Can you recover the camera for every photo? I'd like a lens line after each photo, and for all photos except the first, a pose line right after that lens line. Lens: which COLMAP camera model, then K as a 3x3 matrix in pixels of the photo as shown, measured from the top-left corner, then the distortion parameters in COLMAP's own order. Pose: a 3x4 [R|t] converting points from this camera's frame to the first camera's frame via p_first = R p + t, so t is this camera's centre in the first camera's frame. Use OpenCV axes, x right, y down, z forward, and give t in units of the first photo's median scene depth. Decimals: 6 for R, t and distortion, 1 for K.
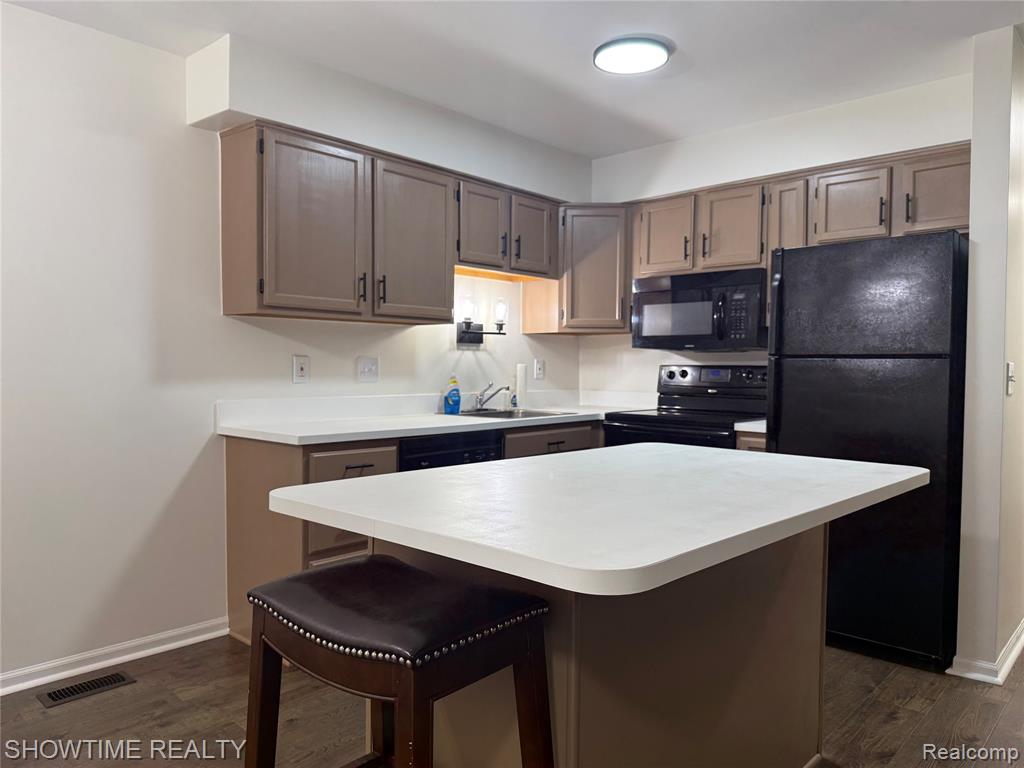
lens RADIAL K [[717.3, 0, 512.0], [0, 717.3, 384.0], [0, 0, 1]] dist [0.159006, -0.248131]
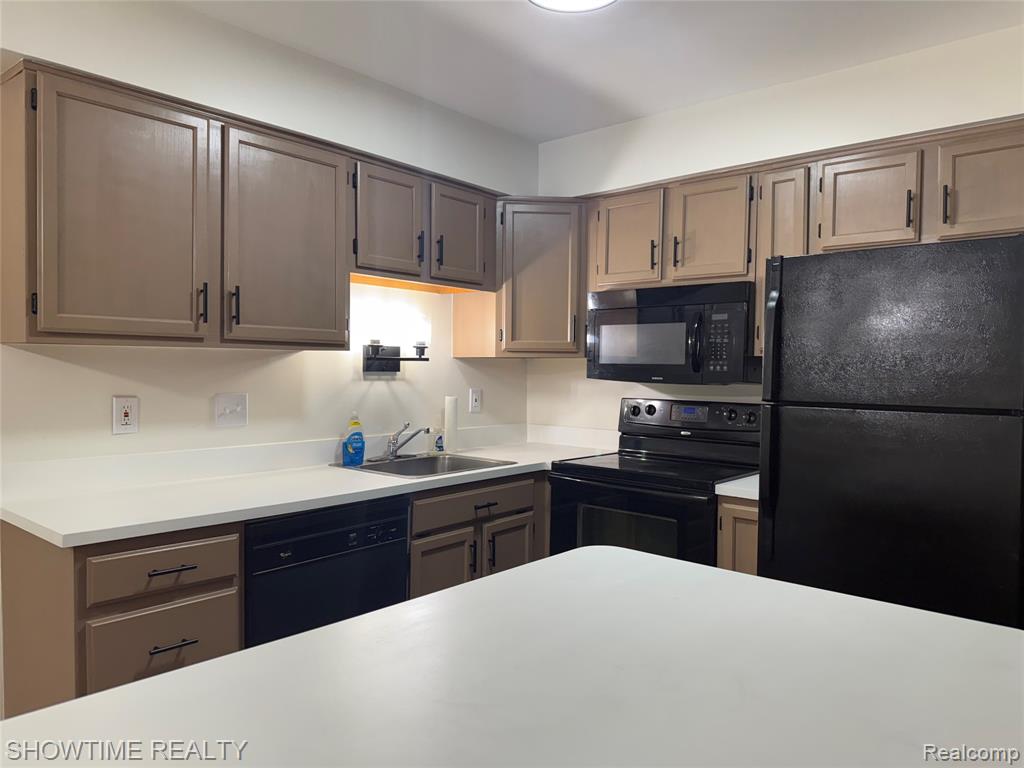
lens RADIAL K [[717.3, 0, 512.0], [0, 717.3, 384.0], [0, 0, 1]] dist [0.159006, -0.248131]
pose [[0.999328, 0.003912, 0.036436, 0.058874], [-0.003730, 0.999980, -0.005060, -0.042323], [-0.036455, 0.004920, 0.999323, 0.221839]]
